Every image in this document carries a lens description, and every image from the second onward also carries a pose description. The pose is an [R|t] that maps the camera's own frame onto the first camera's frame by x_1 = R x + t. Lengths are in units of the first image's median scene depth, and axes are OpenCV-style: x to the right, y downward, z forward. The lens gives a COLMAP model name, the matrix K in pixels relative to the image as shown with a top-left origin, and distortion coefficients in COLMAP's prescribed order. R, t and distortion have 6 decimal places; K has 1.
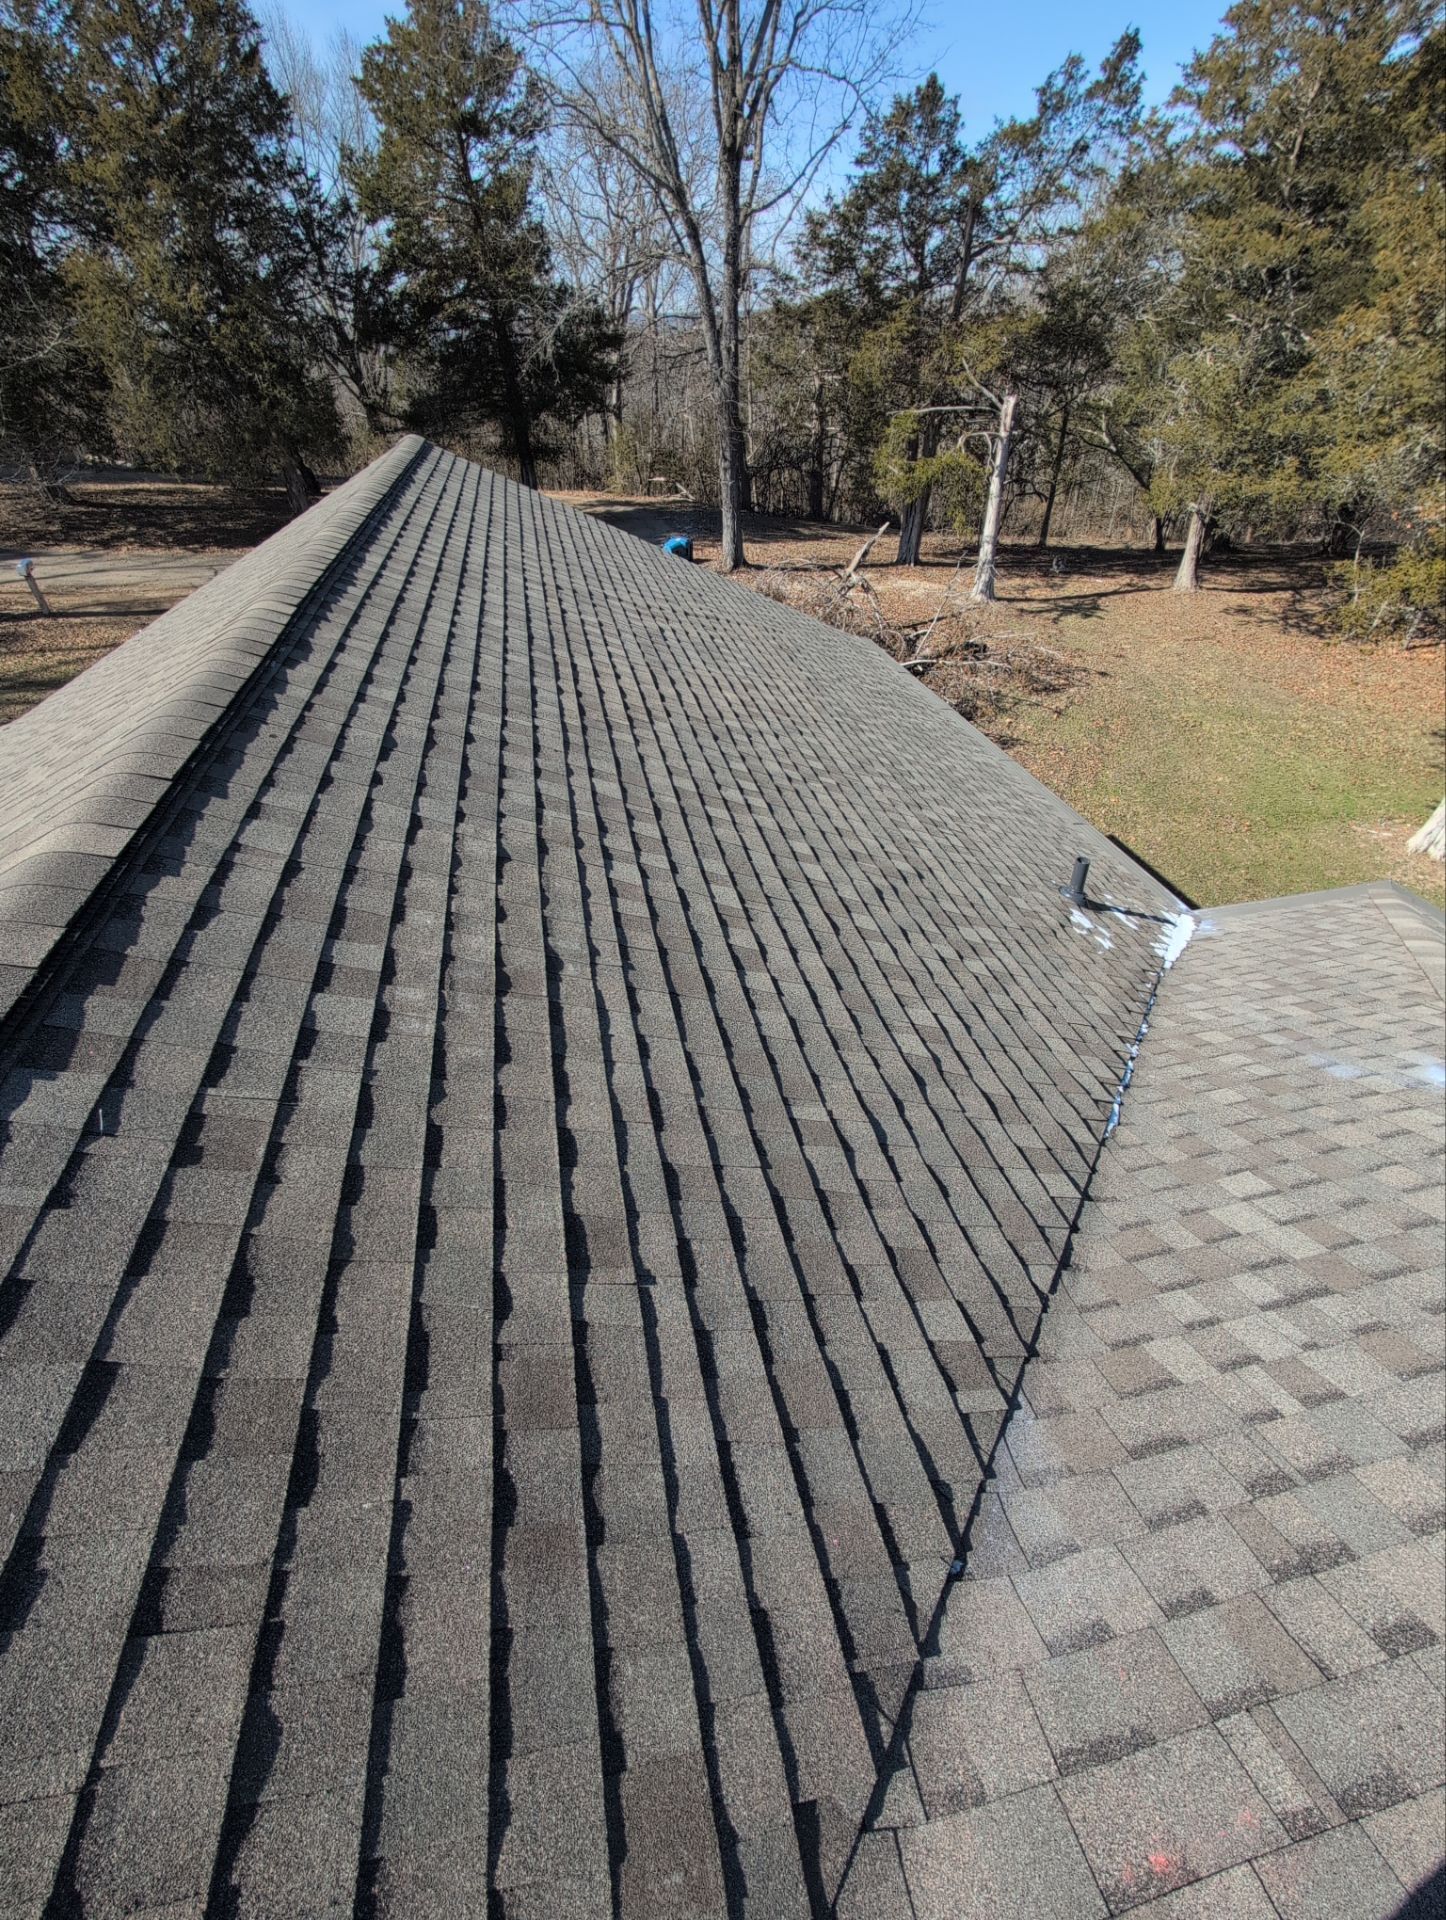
lens RADIAL K [[816.0, 0, 725.8], [0, 816.0, 958.5], [0, 0, 1]] dist [-0.002596, 0.001233]
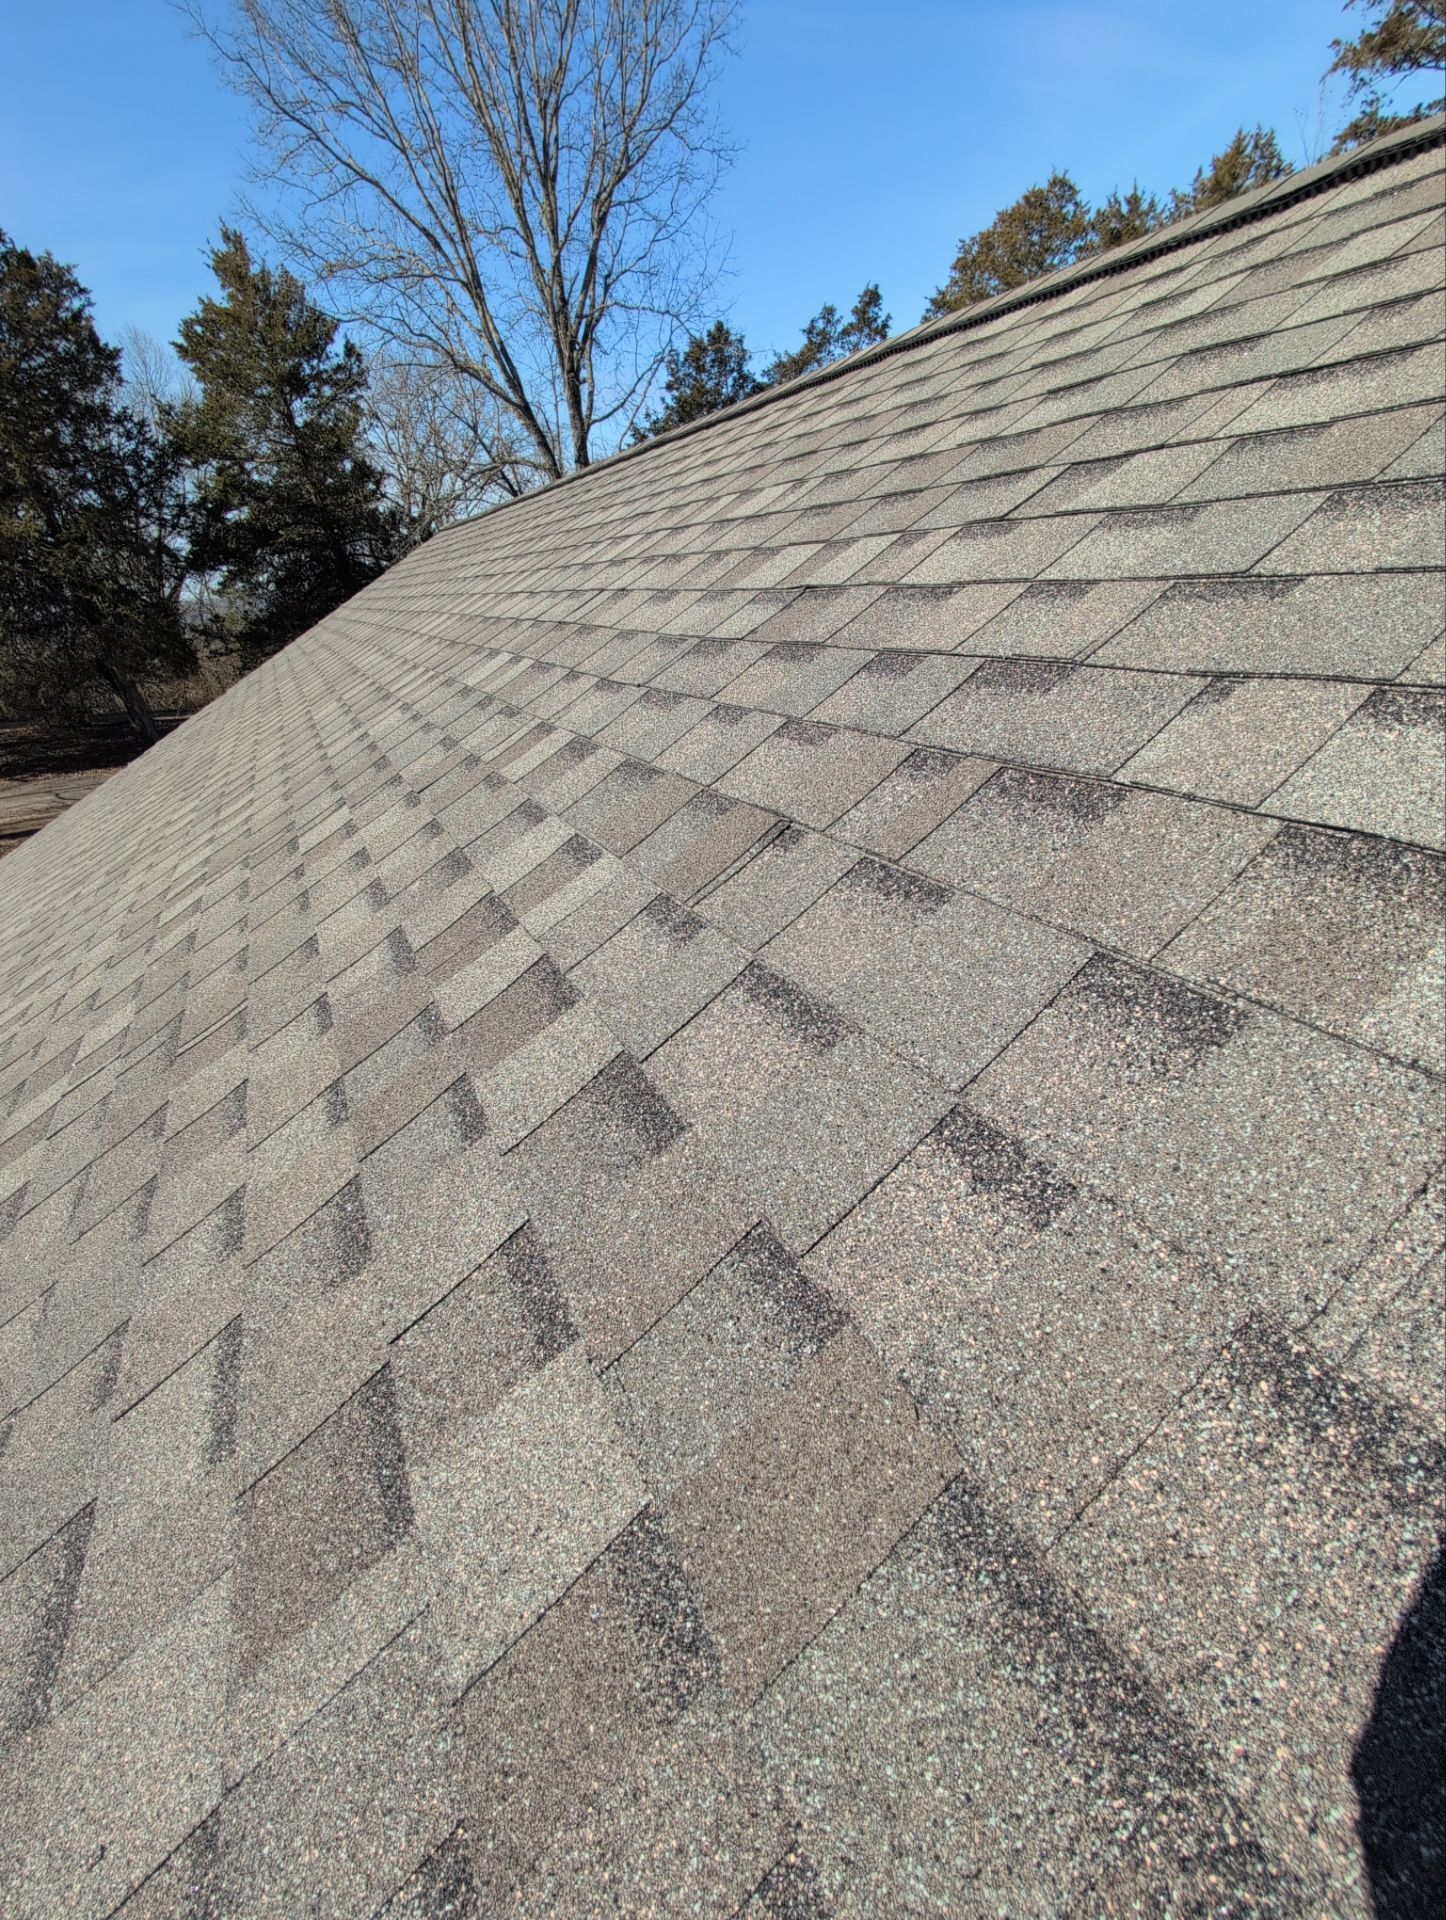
lens RADIAL K [[816.0, 0, 717.3], [0, 816.0, 963.7], [0, 0, 1]] dist [-0.002596, 0.001233]
pose [[0.962161, -0.180393, 0.204215, -0.159119], [0.219547, 0.957138, -0.188909, 0.033323], [-0.161384, 0.226596, 0.960526, 0.072039]]
